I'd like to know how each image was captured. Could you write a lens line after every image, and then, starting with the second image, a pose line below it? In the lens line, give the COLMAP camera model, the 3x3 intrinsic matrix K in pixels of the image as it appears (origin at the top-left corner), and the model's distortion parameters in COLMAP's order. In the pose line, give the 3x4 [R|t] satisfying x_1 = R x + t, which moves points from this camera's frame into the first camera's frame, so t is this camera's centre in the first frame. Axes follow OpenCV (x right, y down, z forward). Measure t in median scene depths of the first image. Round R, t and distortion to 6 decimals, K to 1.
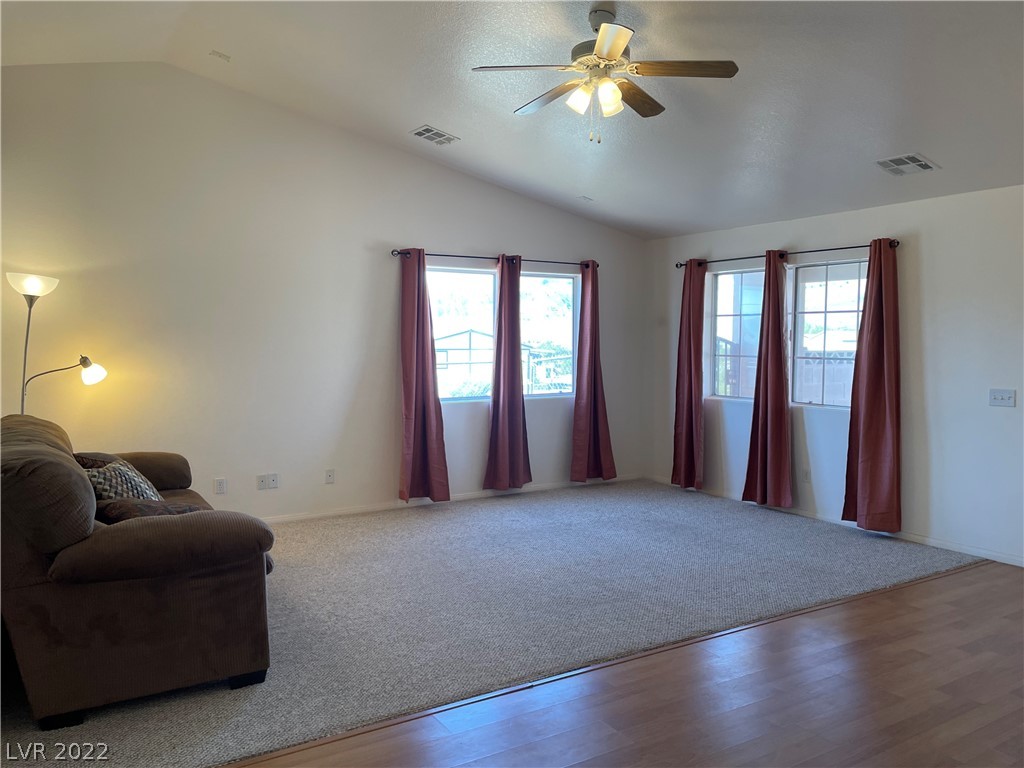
lens RADIAL K [[783.5, 0, 505.1], [0, 783.5, 385.7], [0, 0, 1]] dist [0.082012, -0.066315]
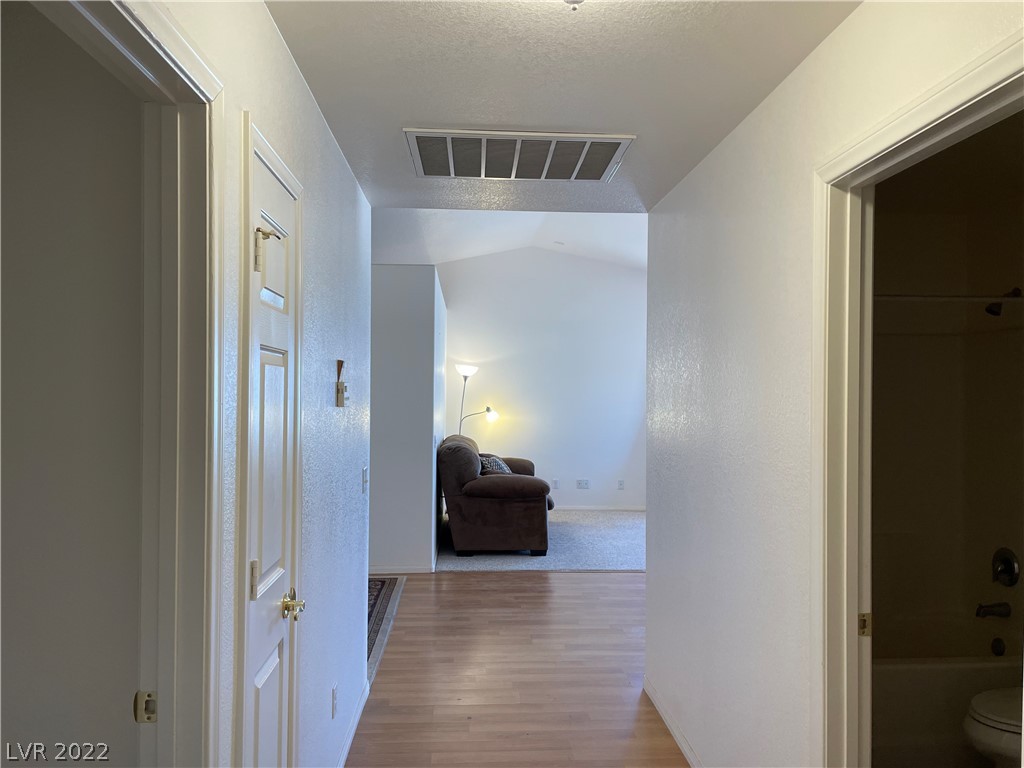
lens RADIAL K [[783.5, 0, 514.8], [0, 783.5, 386.3], [0, 0, 1]] dist [0.082012, -0.066315]
pose [[0.881783, -0.003127, -0.471644, 0.637375], [-0.032966, 0.997124, -0.068243, 0.061698], [0.470501, 0.075723, 0.879144, -0.959752]]
